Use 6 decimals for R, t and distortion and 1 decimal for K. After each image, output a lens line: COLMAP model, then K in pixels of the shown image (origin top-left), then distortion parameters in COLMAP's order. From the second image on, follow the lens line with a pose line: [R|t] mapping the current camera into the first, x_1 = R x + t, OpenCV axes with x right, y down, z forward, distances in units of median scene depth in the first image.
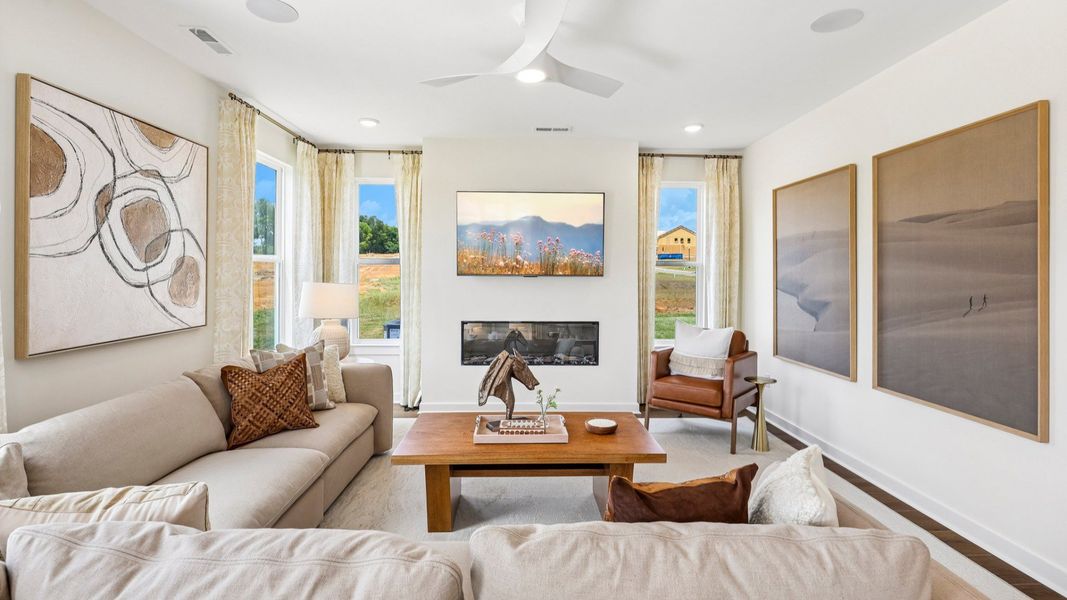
lens RADIAL K [[481.3, 0, 524.8], [0, 481.3, 274.2], [0, 0, 1]] dist [0.002441, -0.000058]
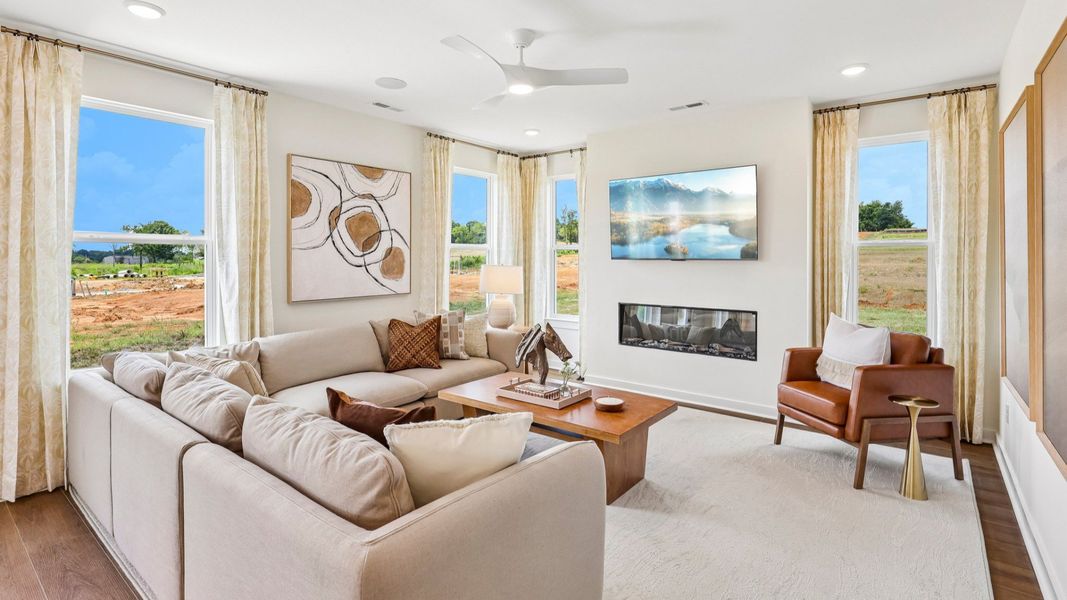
lens RADIAL K [[498.6, 0, 541.6], [0, 498.6, 259.3], [0, 0, 1]] dist [-0.001791, 0.000705]
pose [[0.776239, -0.002762, -0.630432, 0.667774], [0.003266, 0.999995, -0.000361, 0.003853], [0.630430, -0.001779, 0.776244, 0.069663]]
